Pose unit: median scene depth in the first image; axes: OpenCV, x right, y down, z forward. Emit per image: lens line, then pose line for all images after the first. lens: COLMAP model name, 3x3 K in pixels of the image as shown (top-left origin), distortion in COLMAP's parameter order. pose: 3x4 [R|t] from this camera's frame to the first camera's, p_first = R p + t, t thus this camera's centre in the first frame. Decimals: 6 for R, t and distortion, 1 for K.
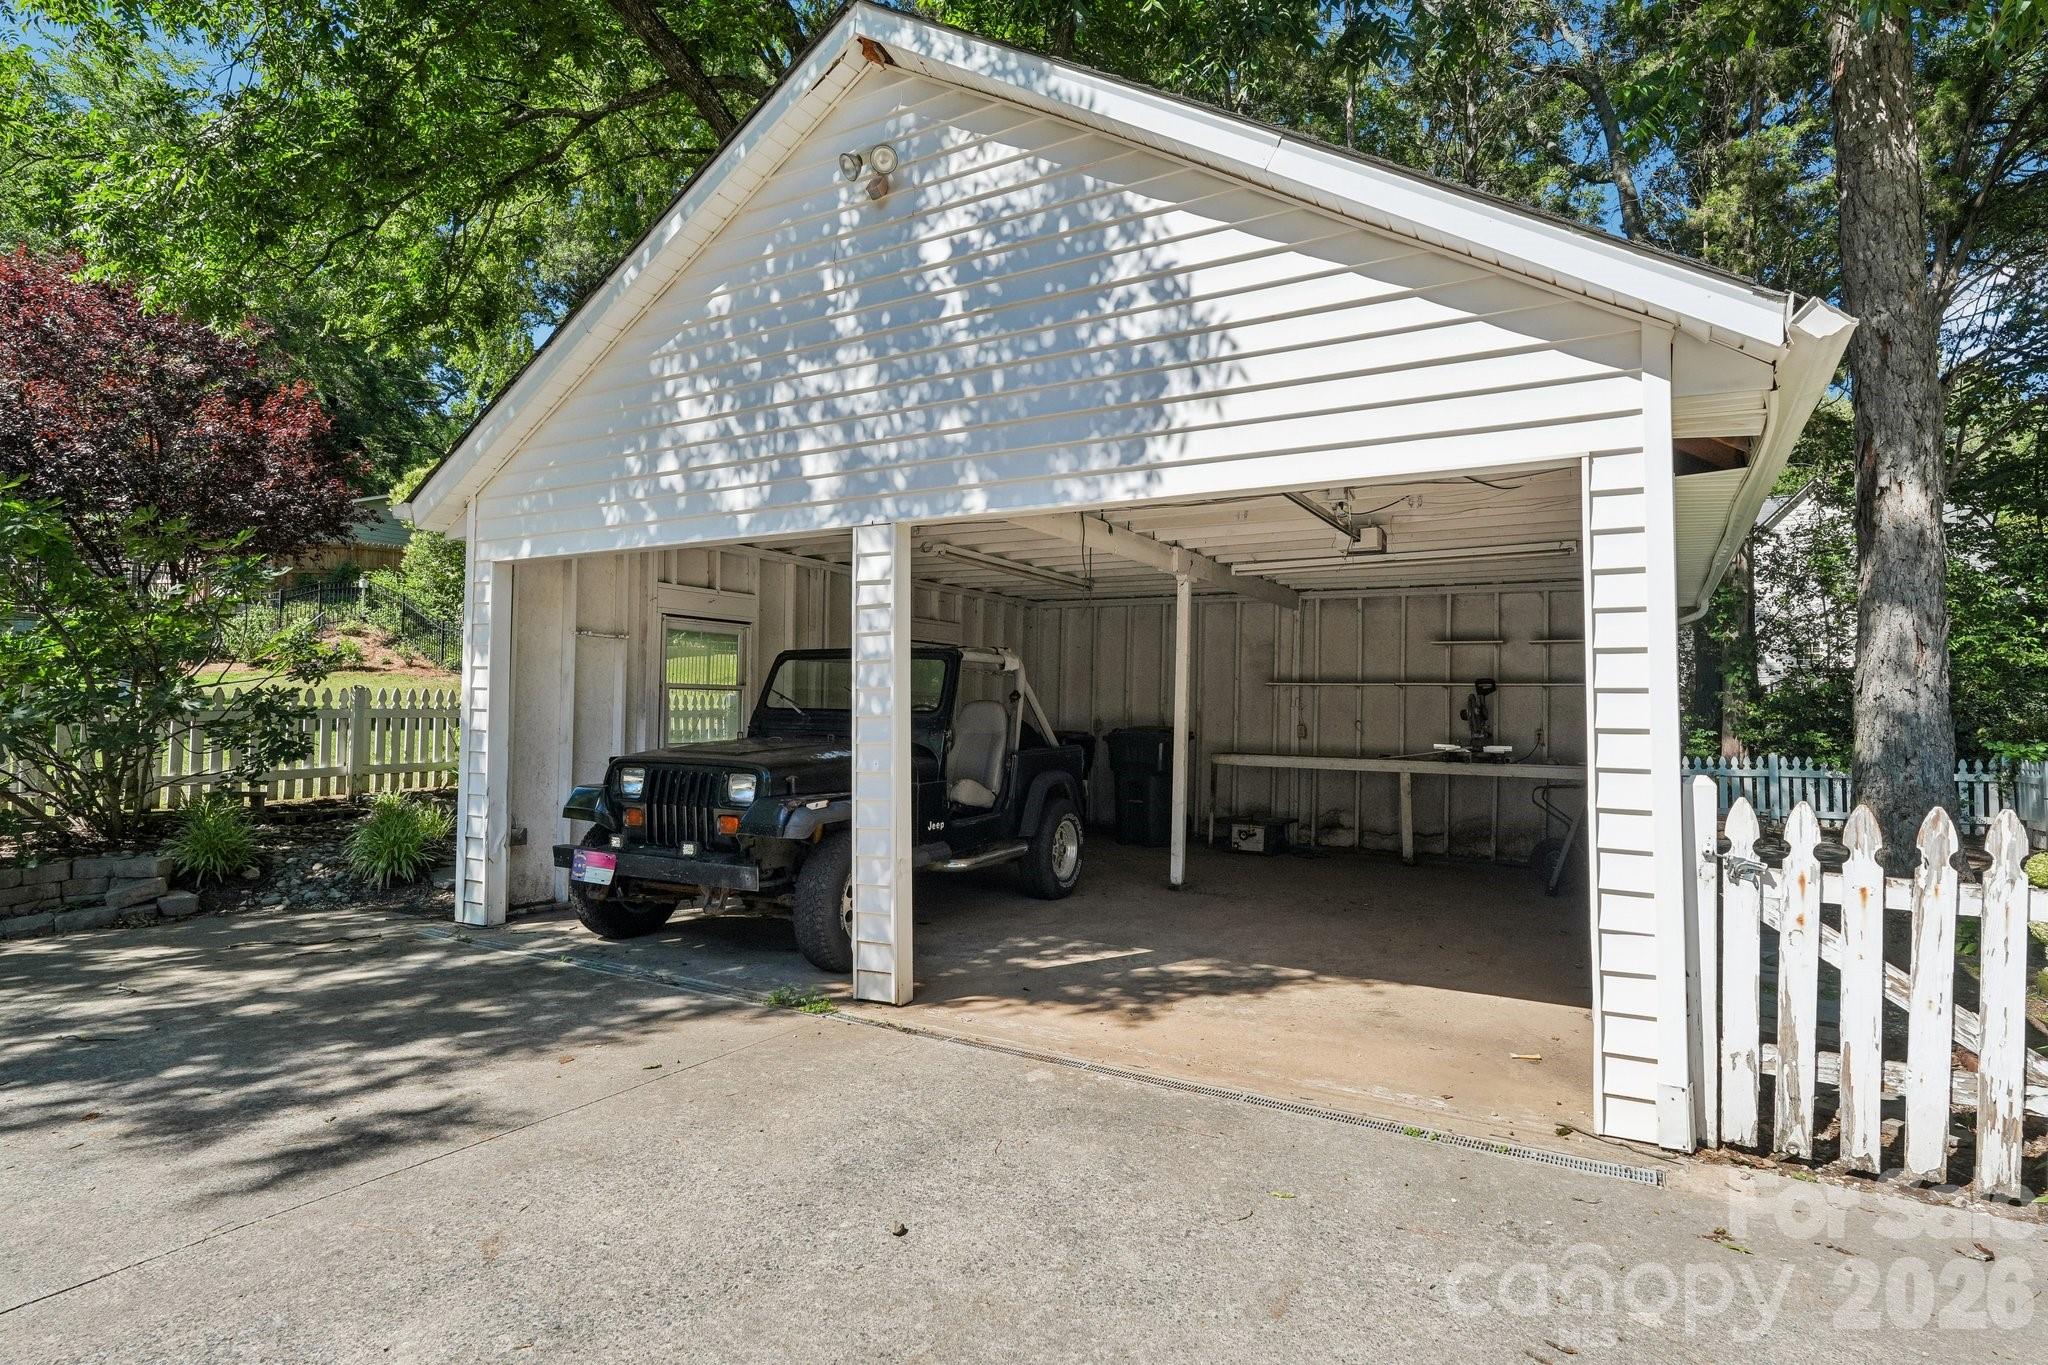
lens RADIAL K [[1040.9, 0, 1024.0], [0, 1040.9, 682.5], [0, 0, 1]] dist [0.000275, -0.000005]
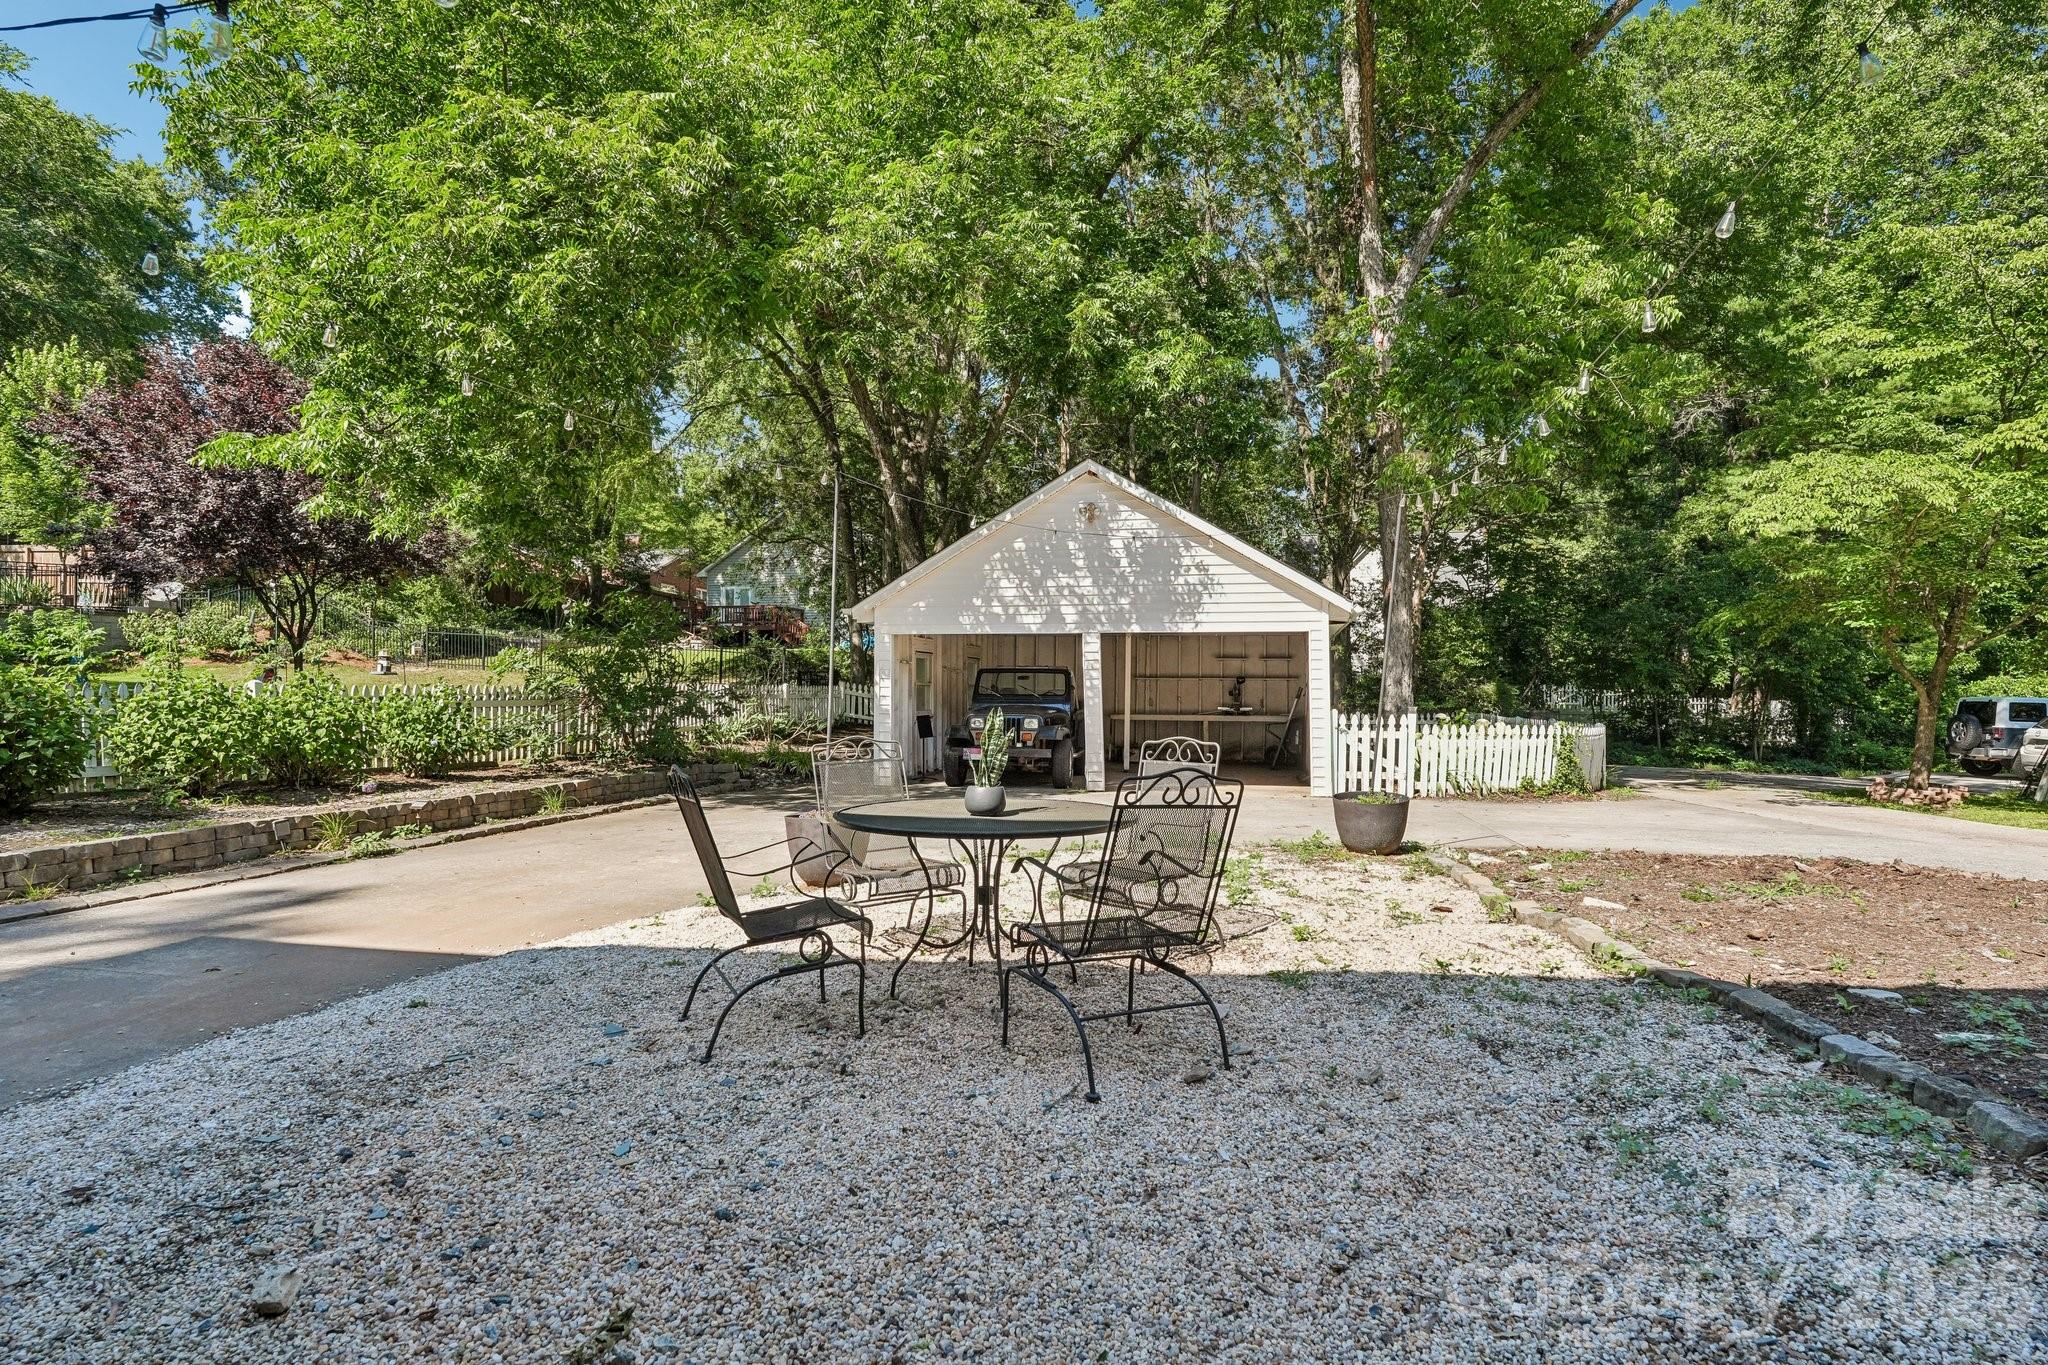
lens RADIAL K [[1040.9, 0, 1024.0], [0, 1040.9, 682.5], [0, 0, 1]] dist [0.000275, -0.000005]
pose [[0.953150, -0.006390, 0.302431, -1.193439], [-0.000030, 0.999775, 0.021219, -0.069504], [-0.302498, -0.020234, 0.952935, -1.726069]]
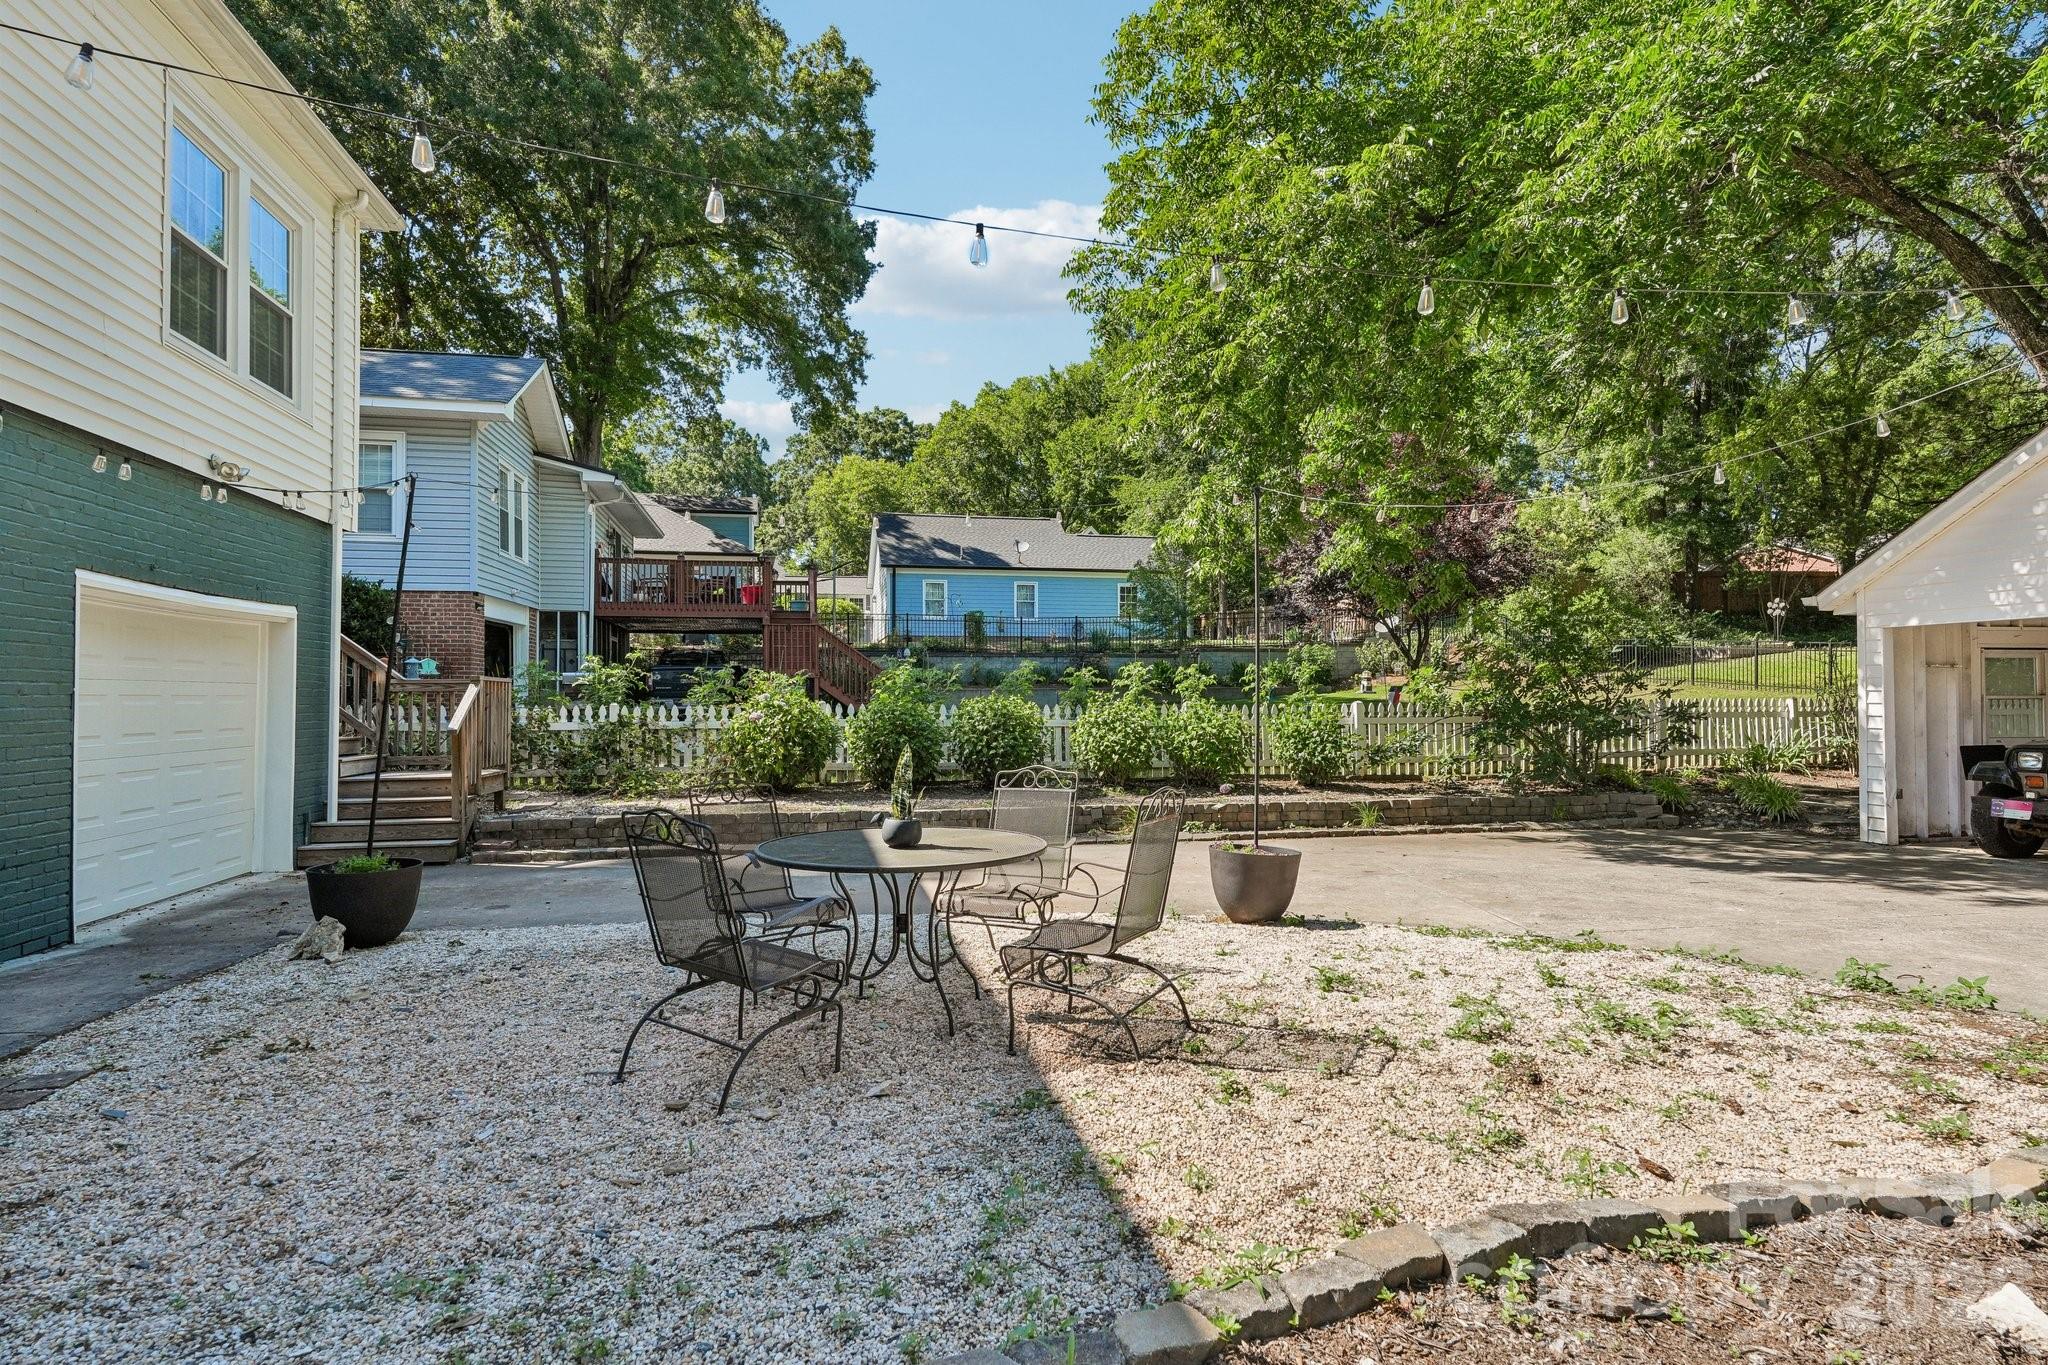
lens RADIAL K [[1040.9, 0, 1024.0], [0, 1040.9, 682.5], [0, 0, 1]] dist [0.000275, -0.000005]
pose [[0.645849, -0.029709, -0.762887, -0.161816], [0.037365, 0.999275, -0.007282, -0.088340], [0.762550, -0.023803, 0.646491, -1.466175]]
